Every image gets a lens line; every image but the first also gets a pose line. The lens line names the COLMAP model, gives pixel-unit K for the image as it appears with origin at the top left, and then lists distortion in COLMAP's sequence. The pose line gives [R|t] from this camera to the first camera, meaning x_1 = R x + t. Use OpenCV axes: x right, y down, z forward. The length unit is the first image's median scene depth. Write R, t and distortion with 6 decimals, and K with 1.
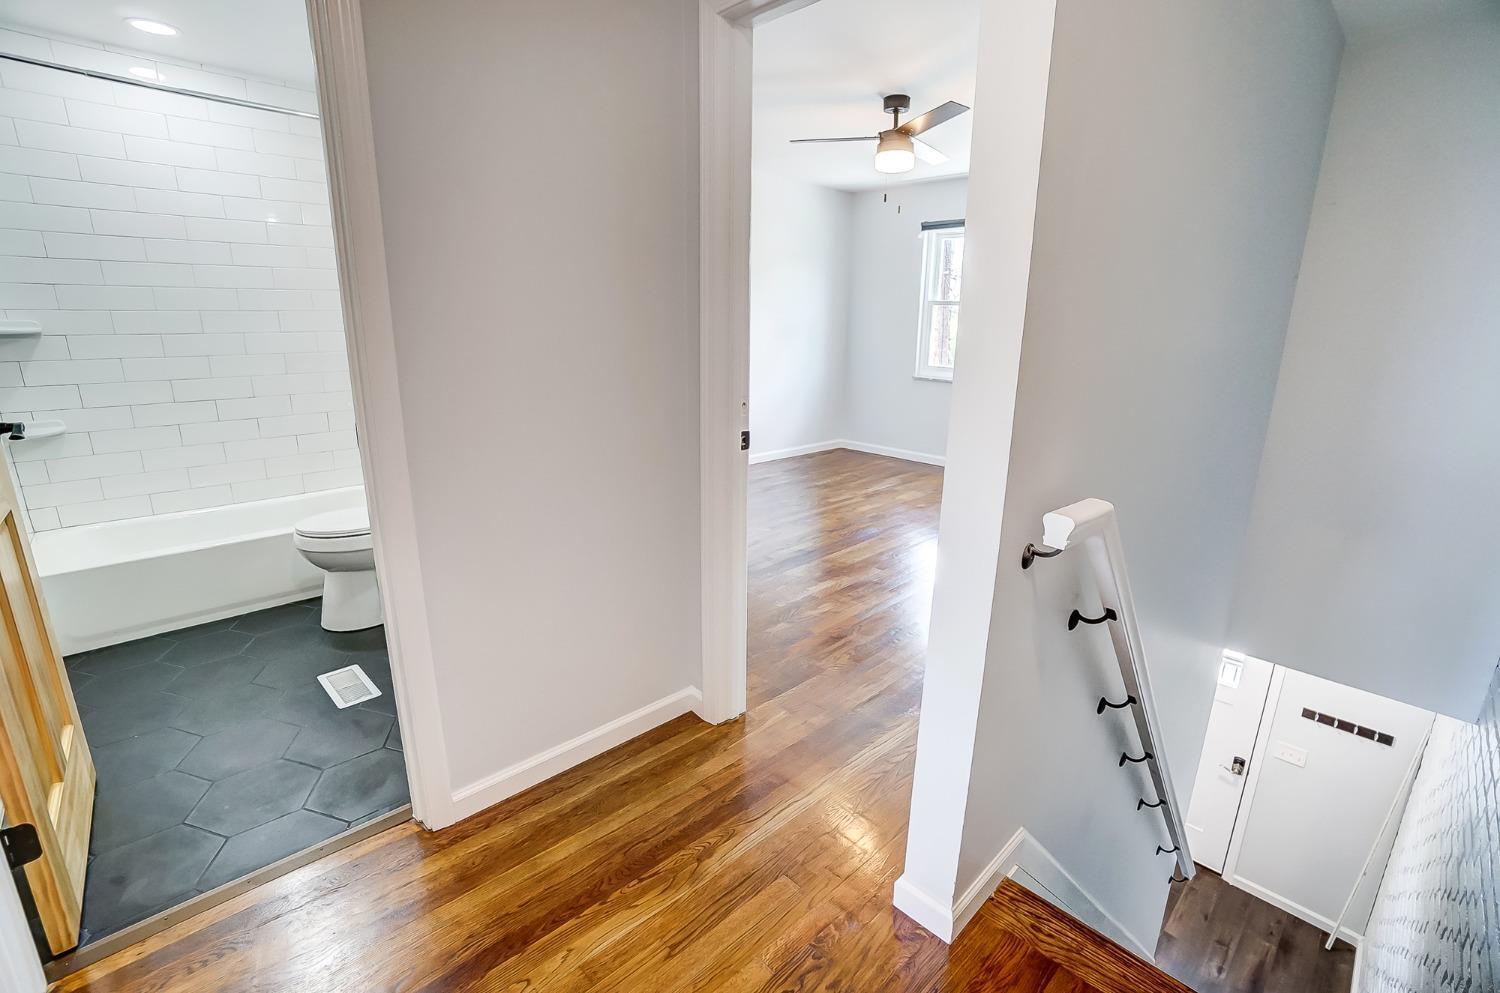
lens RADIAL K [[667.3, 0, 750.5], [0, 667.3, 491.6], [0, 0, 1]] dist [-0.063603, 0.023413]
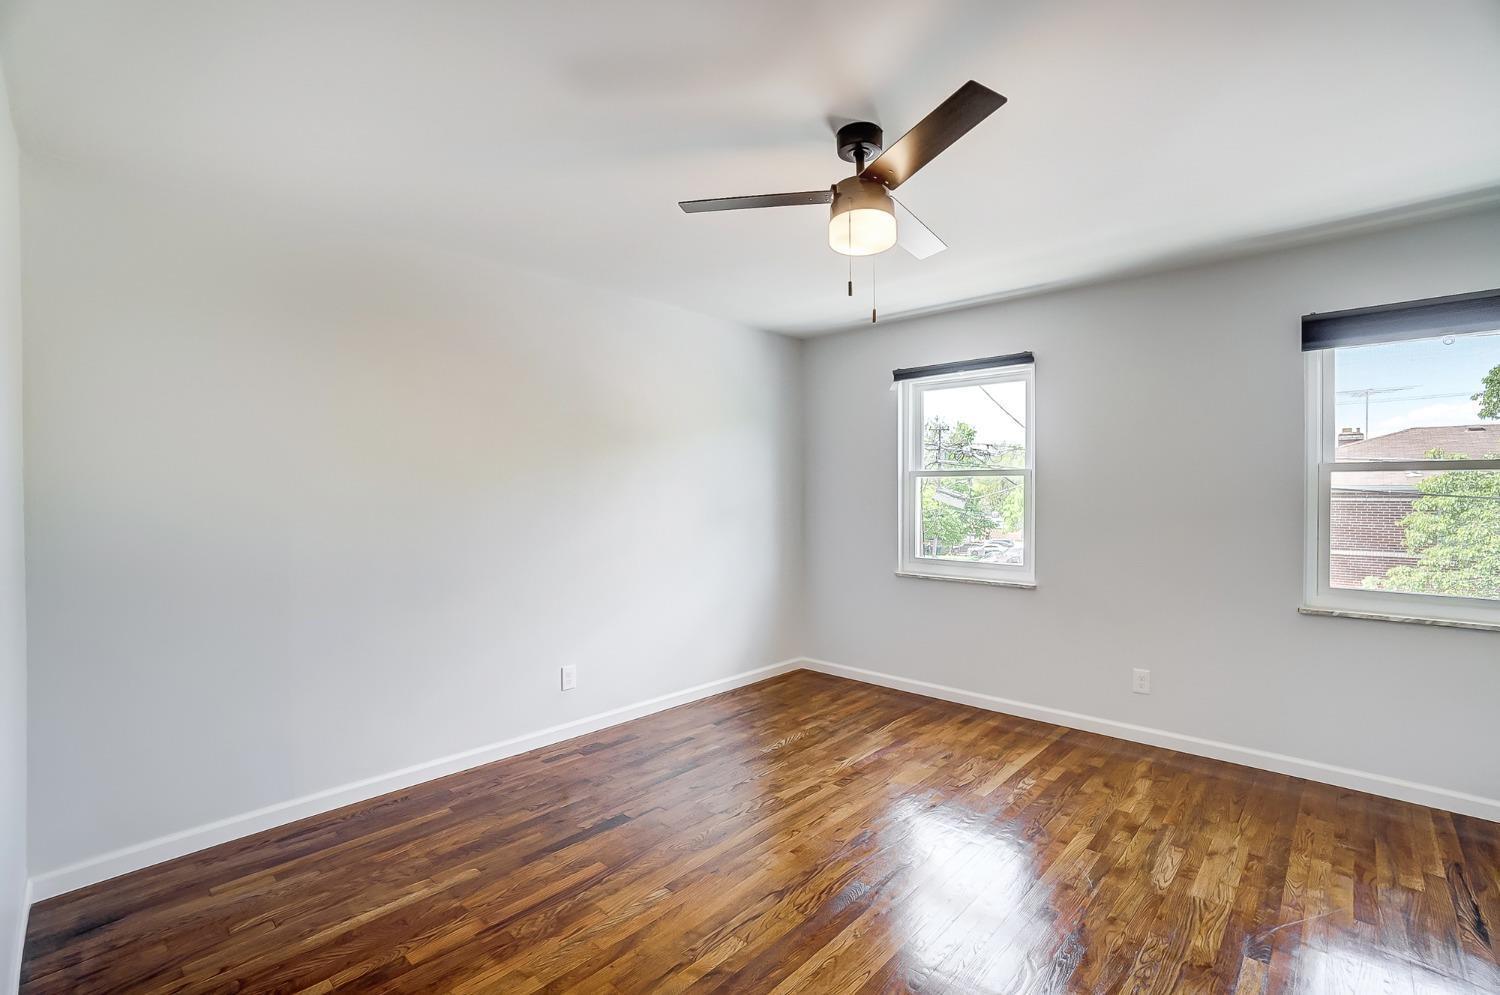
lens RADIAL K [[667.3, 0, 750.5], [0, 667.3, 492.6], [0, 0, 1]] dist [-0.063603, 0.023413]
pose [[0.998532, -0.015649, 0.051864, 0.063169], [0.028012, 0.968598, -0.247050, -0.104307], [-0.046370, 0.248140, 0.967614, 0.353138]]
